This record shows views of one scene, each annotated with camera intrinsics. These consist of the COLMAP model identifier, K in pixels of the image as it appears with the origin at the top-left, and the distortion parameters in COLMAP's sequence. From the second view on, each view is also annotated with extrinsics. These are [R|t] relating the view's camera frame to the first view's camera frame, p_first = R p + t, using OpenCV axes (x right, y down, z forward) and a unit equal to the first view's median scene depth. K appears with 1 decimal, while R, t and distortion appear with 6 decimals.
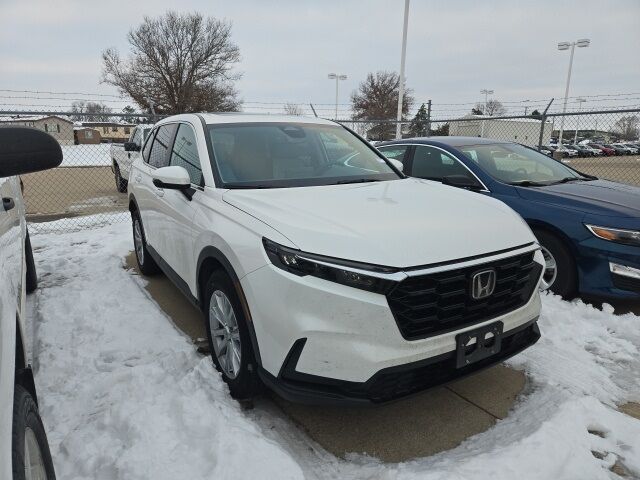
lens RADIAL K [[432.0, 0, 318.9], [0, 432.0, 243.2], [0, 0, 1]] dist [0.029739, -0.036025]
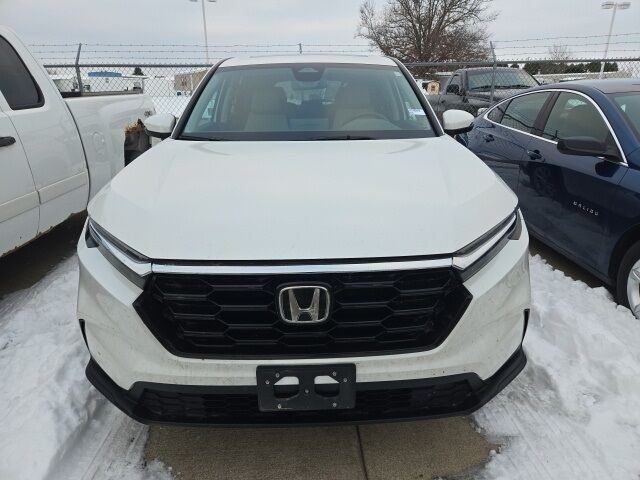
lens RADIAL K [[432.0, 0, 318.9], [0, 432.0, 243.2], [0, 0, 1]] dist [0.029739, -0.036025]
pose [[0.860000, 0.152357, -0.487018, 0.463512], [-0.101071, 0.986338, 0.130088, -0.055123], [0.500184, -0.062652, 0.863649, 0.298667]]
